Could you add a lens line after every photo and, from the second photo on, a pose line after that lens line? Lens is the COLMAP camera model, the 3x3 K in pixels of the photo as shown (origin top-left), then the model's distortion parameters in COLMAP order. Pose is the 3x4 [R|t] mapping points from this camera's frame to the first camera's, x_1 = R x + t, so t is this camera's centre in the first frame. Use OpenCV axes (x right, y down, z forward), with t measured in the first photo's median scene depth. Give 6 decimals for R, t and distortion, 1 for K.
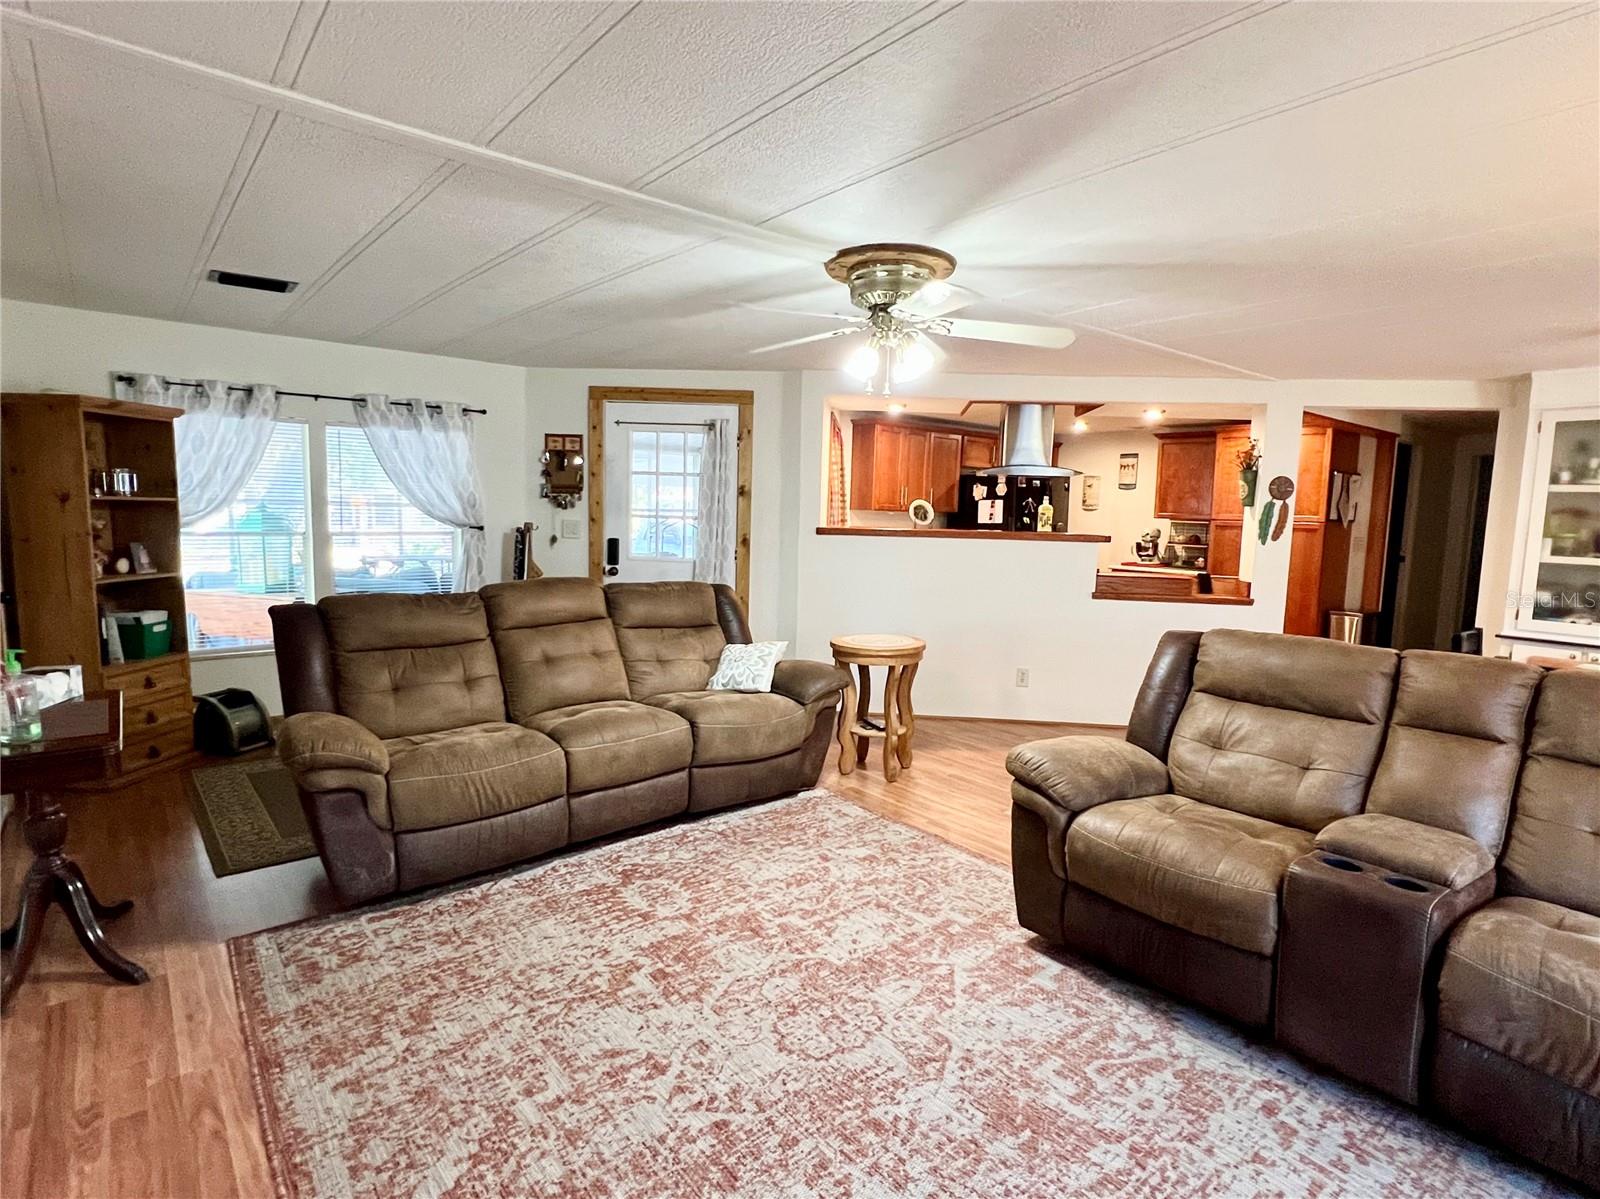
lens RADIAL K [[829.7, 0, 821.5], [0, 829.7, 591.9], [0, 0, 1]] dist [-0.004137, 0.002477]
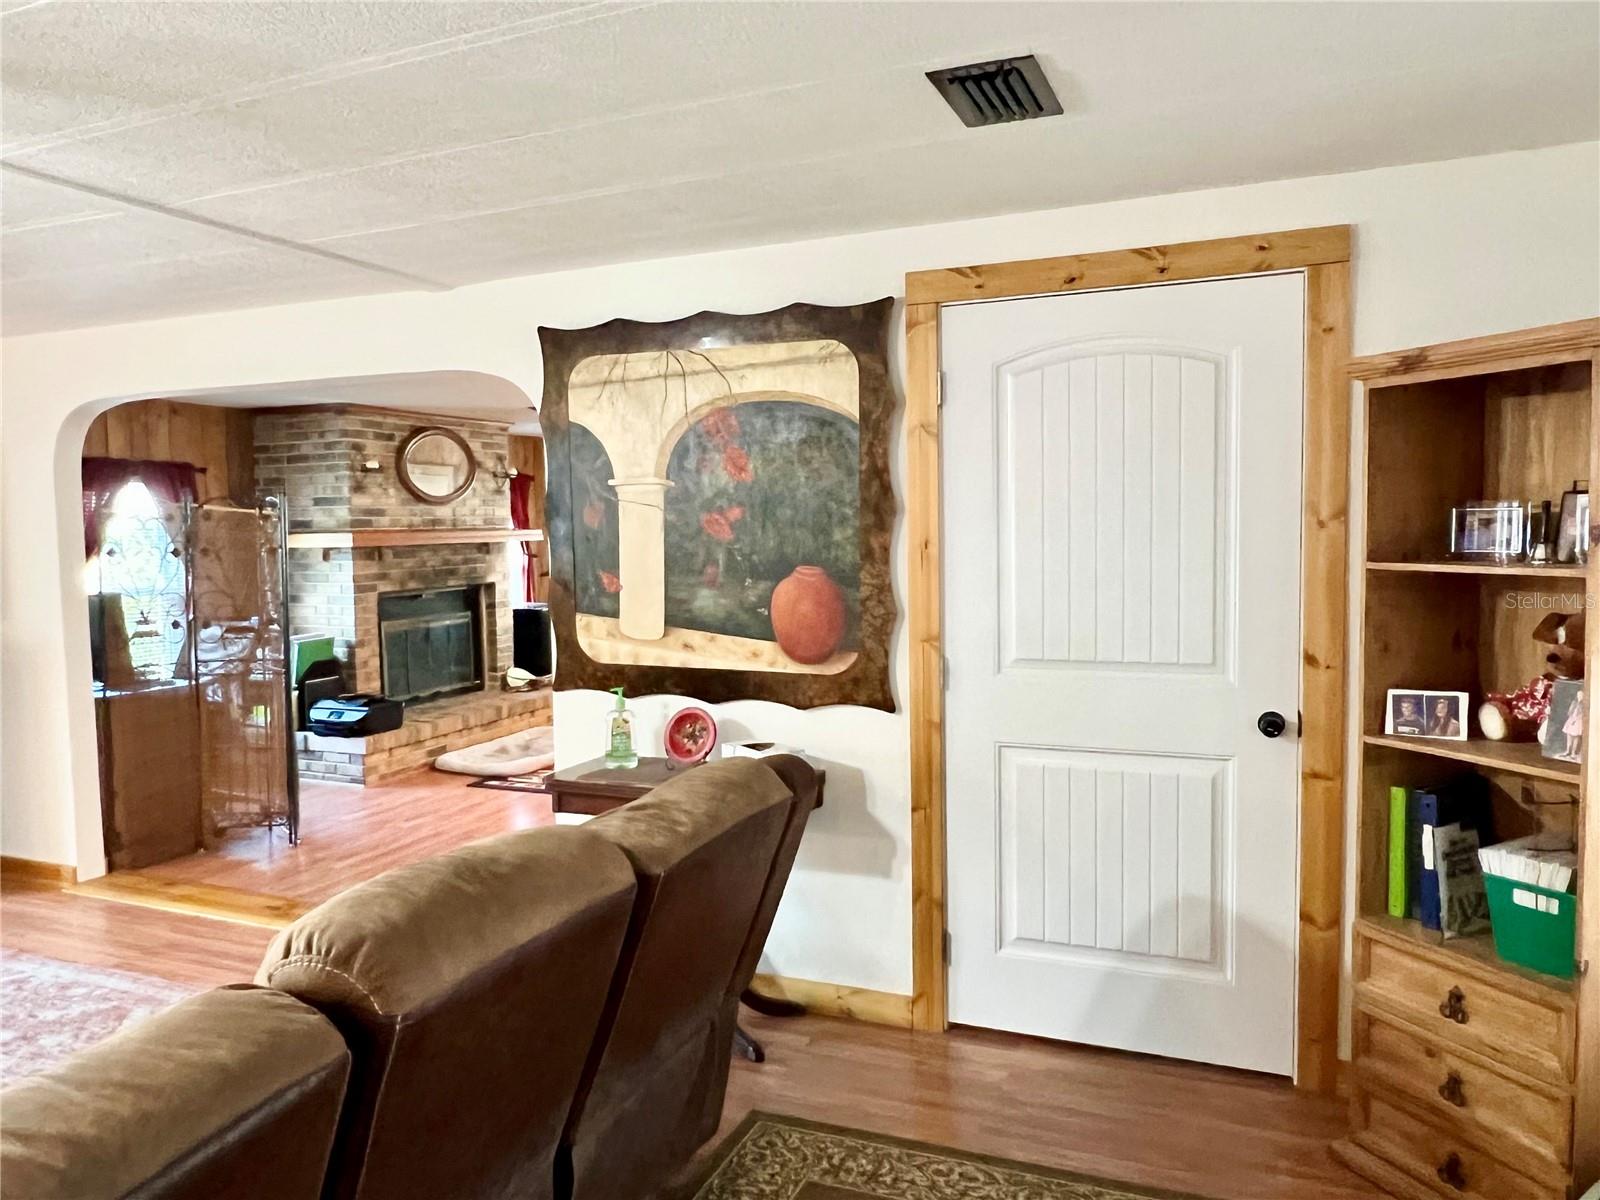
lens RADIAL K [[1138.4, 0, 798.5], [0, 1138.4, 608.9], [0, 0, 1]] dist [-0.003102, -0.002640]
pose [[-0.894706, 0.013829, -0.446441, -0.298592], [-0.058863, 0.987152, 0.148543, -0.176373], [0.442760, 0.159181, -0.882397, 1.519430]]
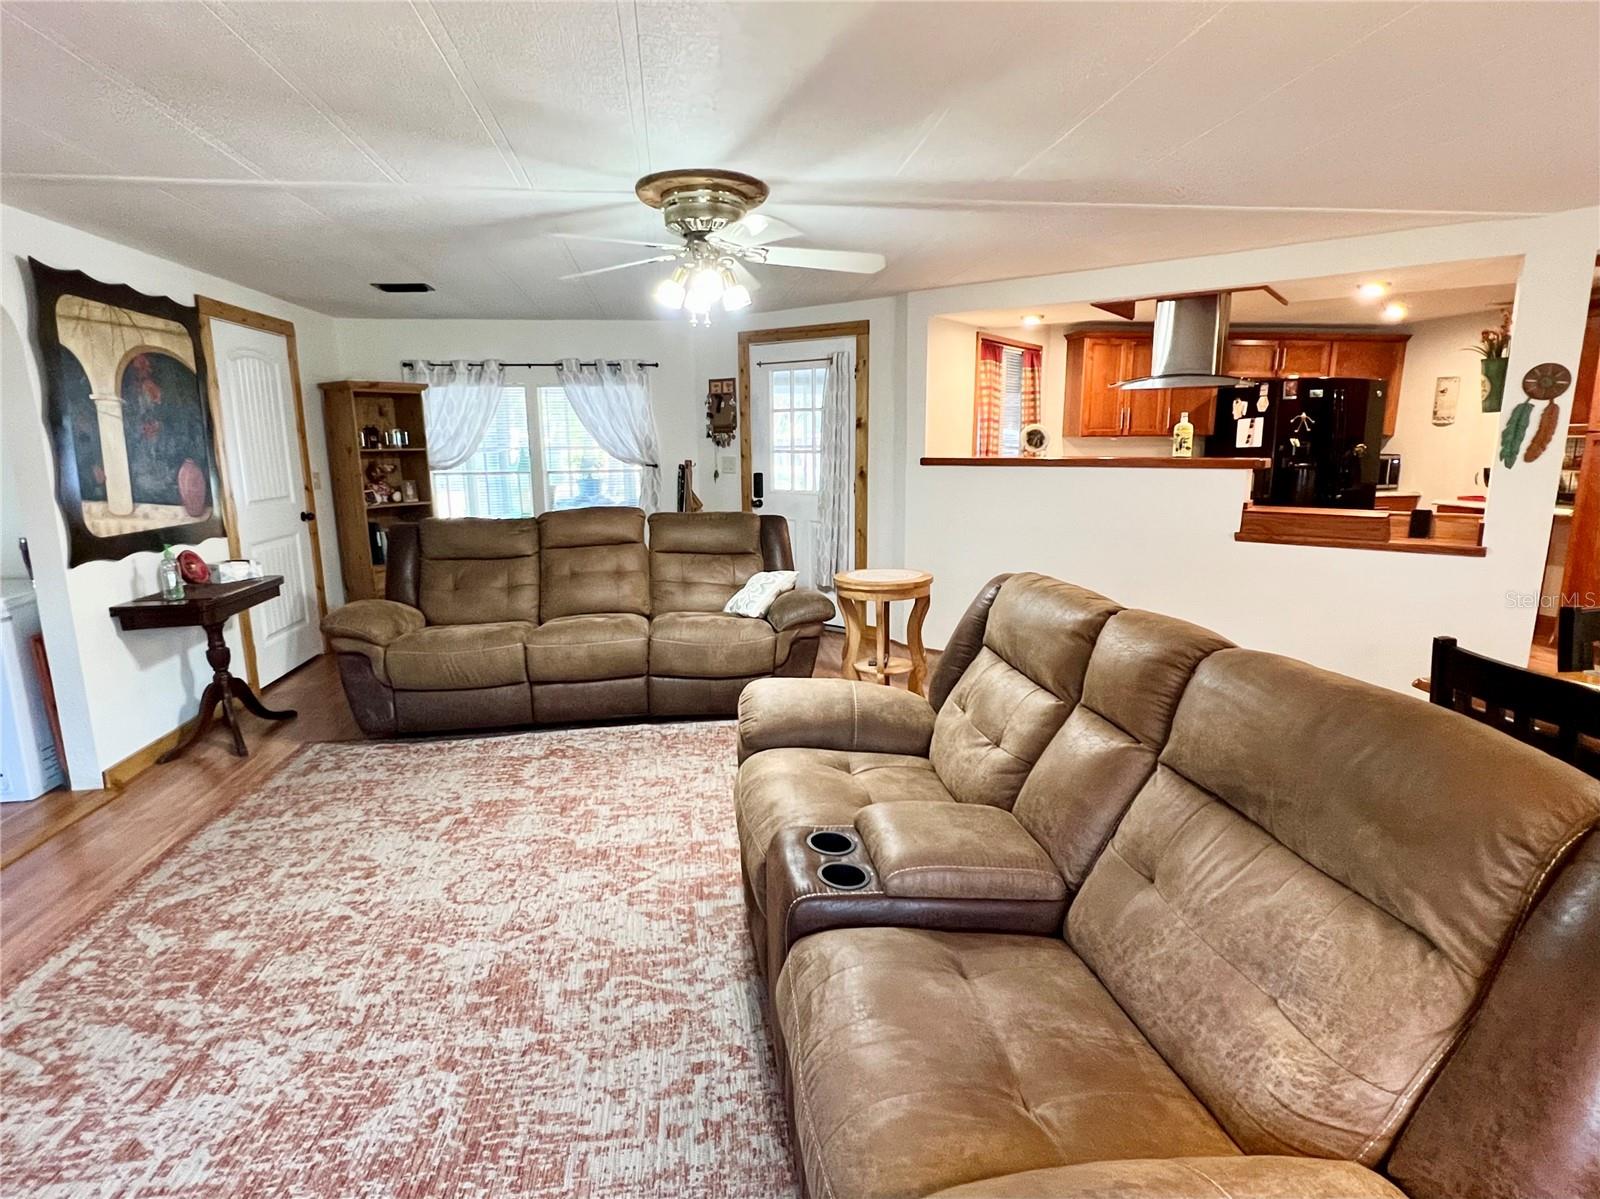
lens RADIAL K [[829.7, 0, 796.5], [0, 829.7, 598.3], [0, 0, 1]] dist [-0.004137, 0.002477]
pose [[0.842982, 0.065612, -0.533926, 0.613974], [-0.020749, 0.995761, 0.089605, 0.000969], [0.537542, -0.064457, 0.840770, 0.164065]]
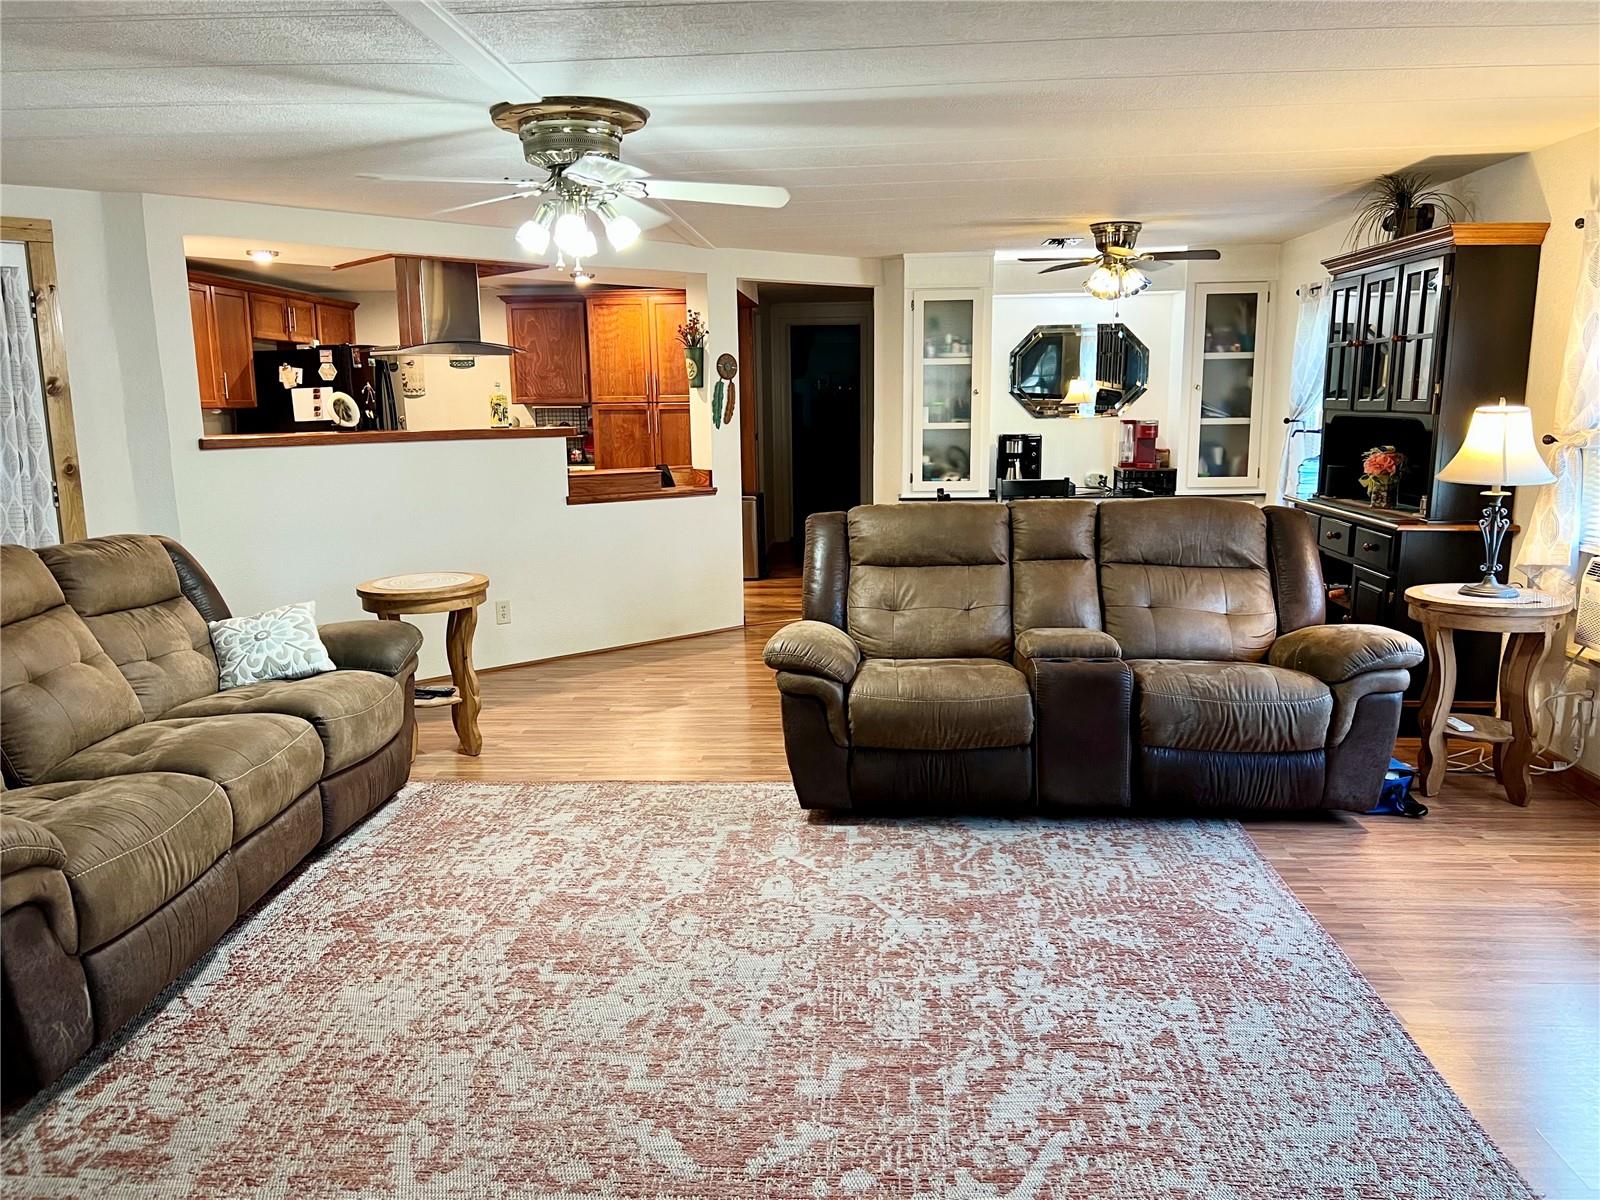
lens RADIAL K [[1207.1, 0, 802.9], [0, 1207.1, 599.9], [0, 0, 1]] dist [0.055832, -0.049857]
pose [[0.691187, -0.158596, 0.705059, -0.590174], [0.107270, 0.987330, 0.116930, -0.021906], [-0.714670, -0.005189, 0.699442, -0.035053]]
